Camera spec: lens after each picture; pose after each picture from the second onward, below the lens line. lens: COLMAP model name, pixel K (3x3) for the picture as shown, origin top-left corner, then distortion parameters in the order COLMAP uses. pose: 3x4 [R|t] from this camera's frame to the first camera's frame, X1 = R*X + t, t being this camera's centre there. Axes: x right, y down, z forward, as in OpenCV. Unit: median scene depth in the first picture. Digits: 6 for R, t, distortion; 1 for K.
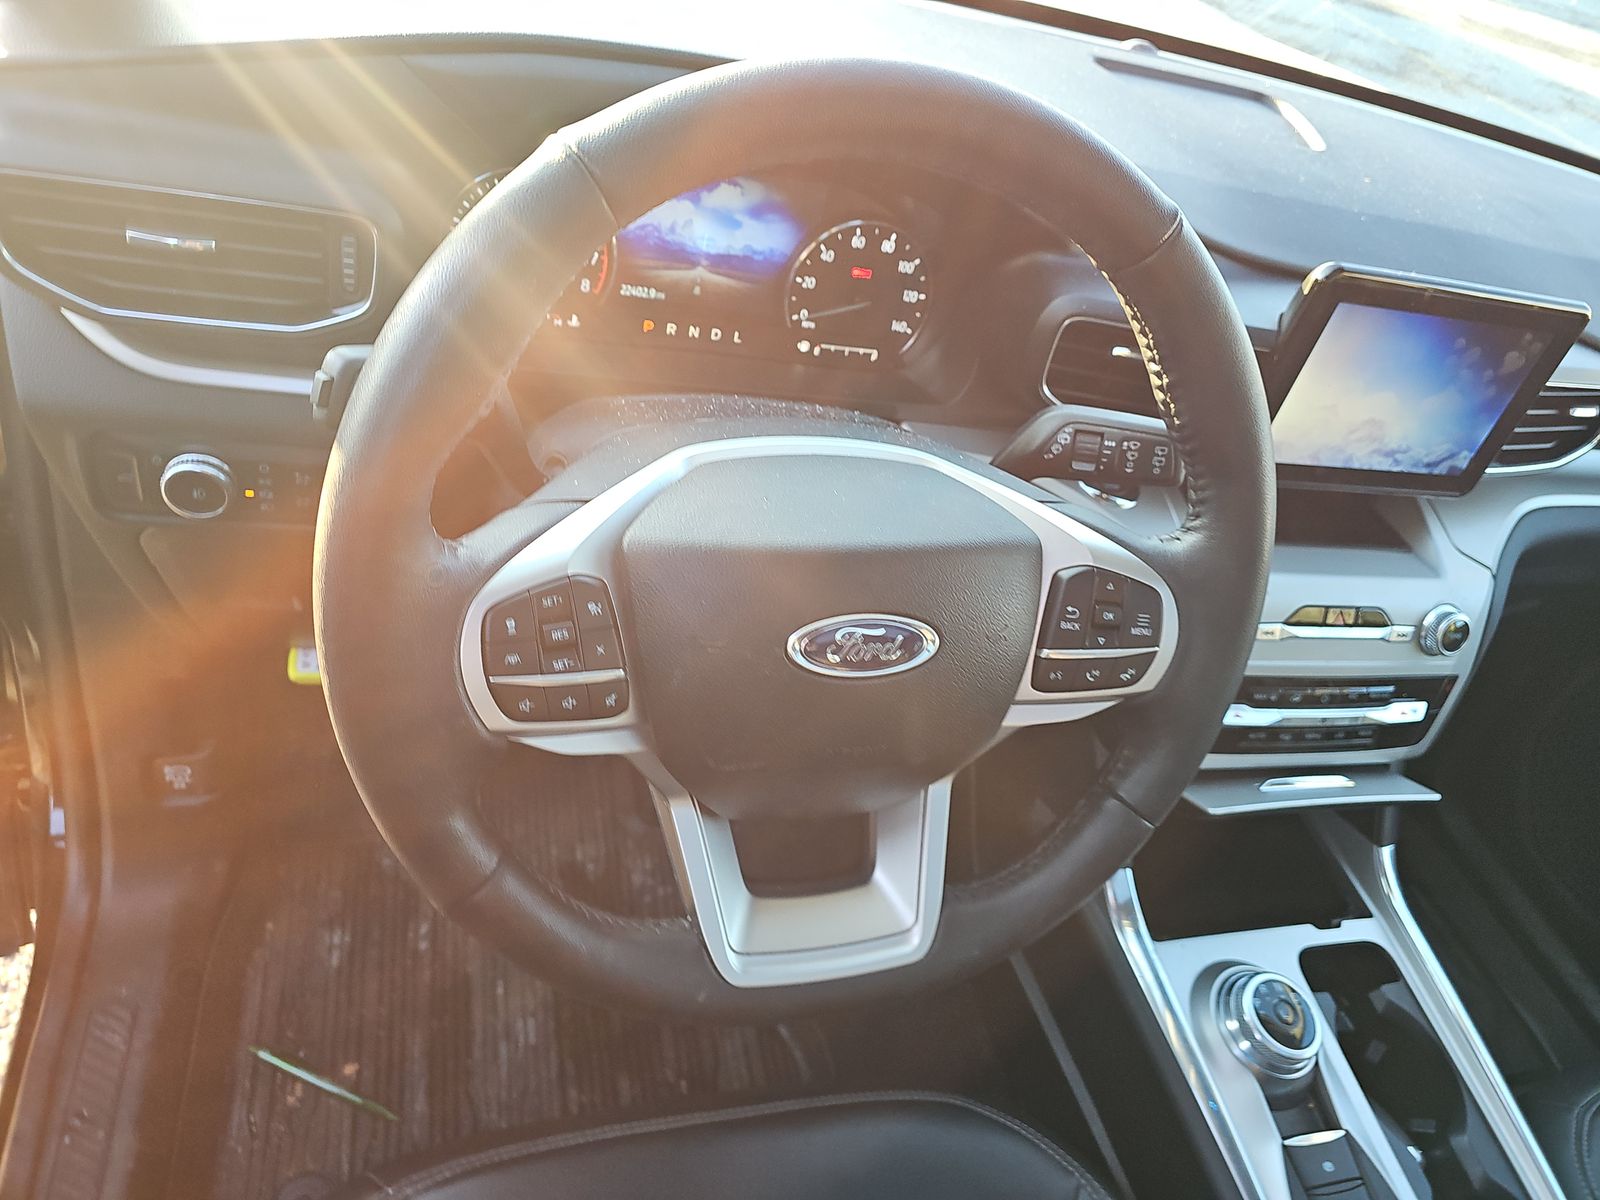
lens RADIAL K [[1056.7, 0, 807.3], [0, 1056.7, 604.6], [0, 0, 1]] dist [0.034630, -0.000425]
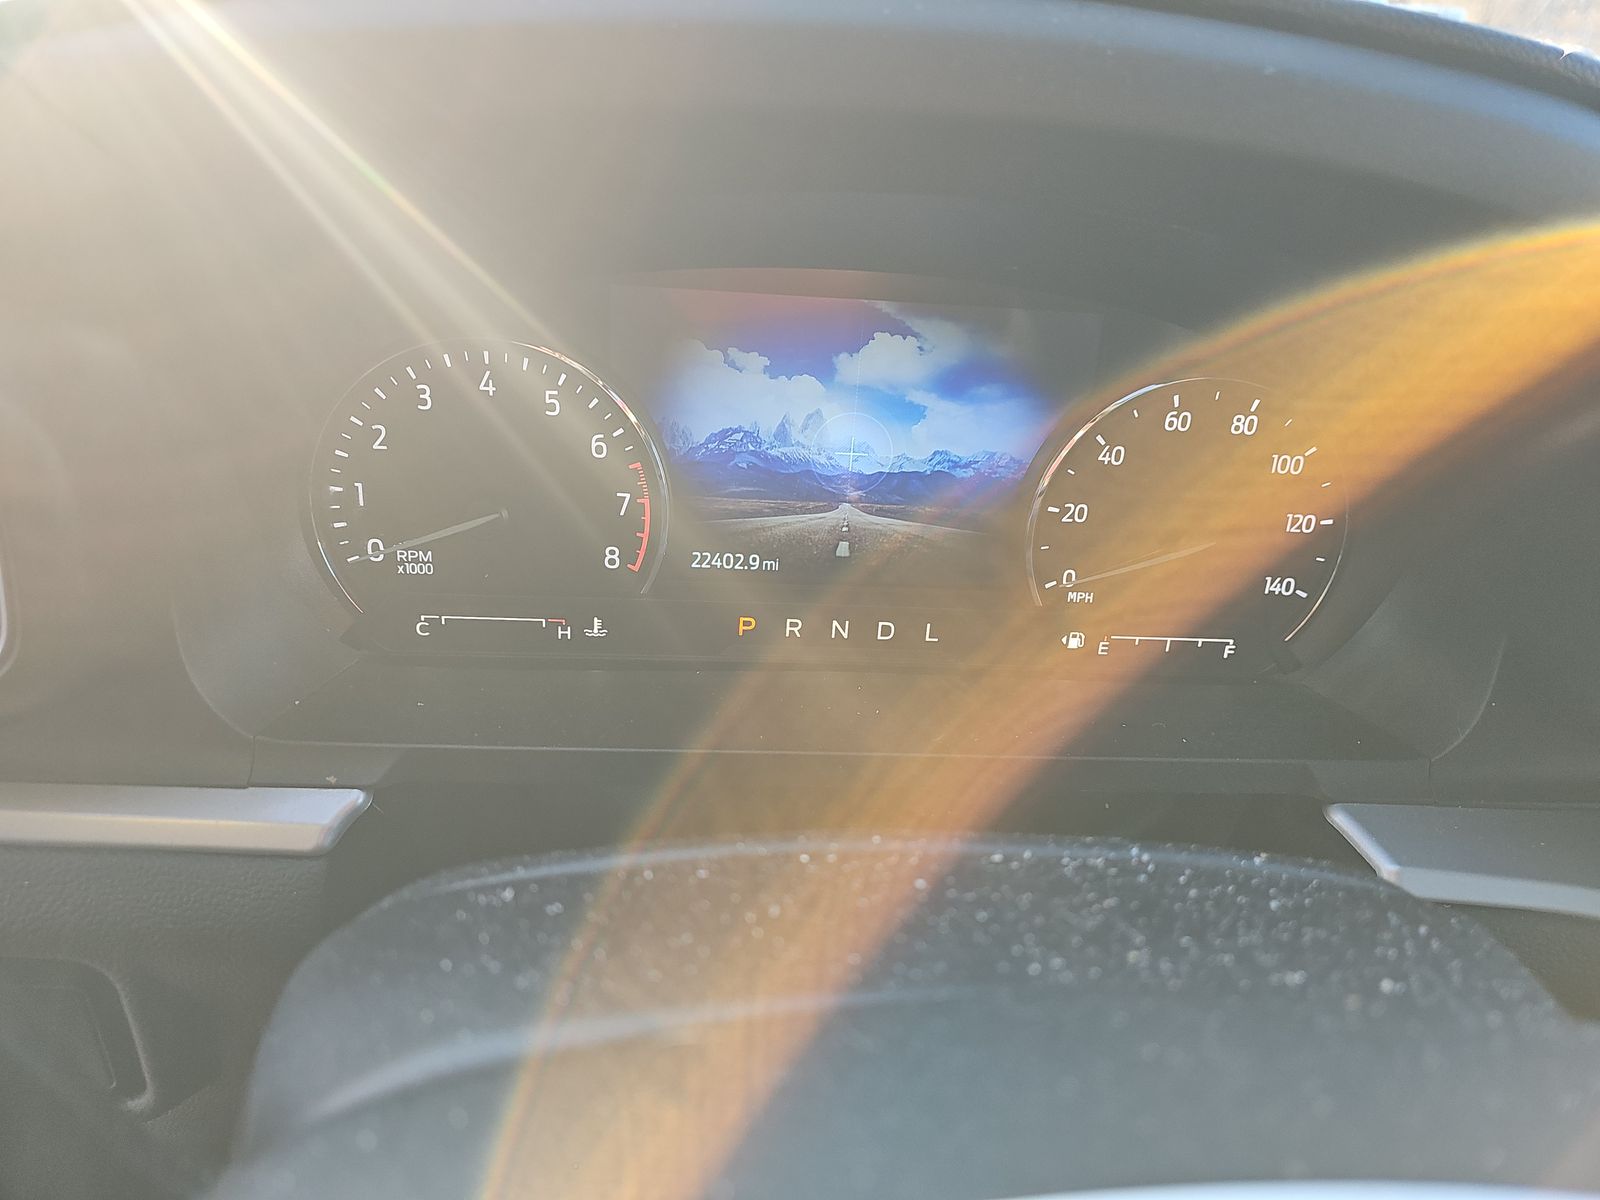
lens RADIAL K [[1056.7, 0, 795.7], [0, 1056.7, 607.7], [0, 0, 1]] dist [0.034630, -0.000425]
pose [[0.963482, -0.074625, -0.257165, -0.000363], [0.005269, 0.965479, -0.260428, -0.143462], [0.267722, 0.249562, 0.930615, 0.549169]]
